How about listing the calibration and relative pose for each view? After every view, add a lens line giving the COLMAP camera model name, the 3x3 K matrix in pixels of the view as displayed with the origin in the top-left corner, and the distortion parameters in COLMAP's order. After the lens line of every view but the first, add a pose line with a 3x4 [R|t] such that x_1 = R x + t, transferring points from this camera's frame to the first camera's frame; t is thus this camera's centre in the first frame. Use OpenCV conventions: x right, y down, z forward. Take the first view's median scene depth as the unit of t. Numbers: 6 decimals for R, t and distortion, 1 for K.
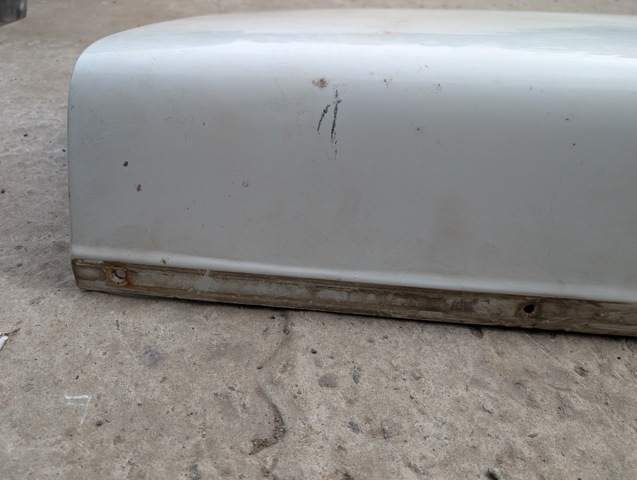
lens RADIAL K [[487.5, 0, 329.9], [0, 487.5, 239.9], [0, 0, 1]] dist [-0.004341, -0.003661]
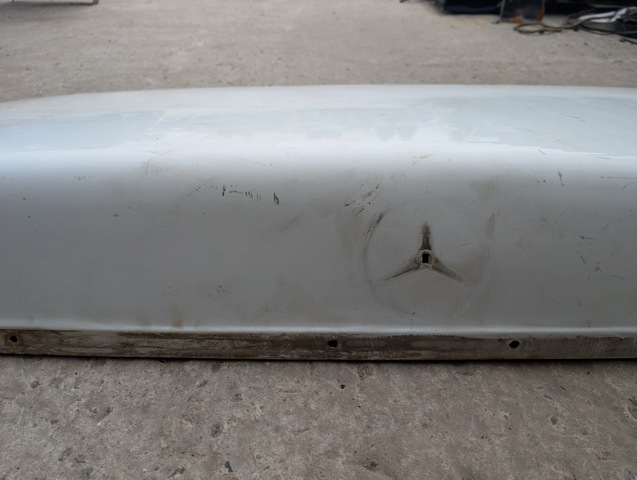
lens RADIAL K [[477.0, 0, 313.4], [0, 477.0, 239.6], [0, 0, 1]] dist [-0.001807, -0.003896]
pose [[0.998739, -0.047274, 0.016880, 1.233365], [0.048772, 0.993430, -0.103529, 0.046560], [-0.011875, 0.104222, 0.994483, -0.337929]]
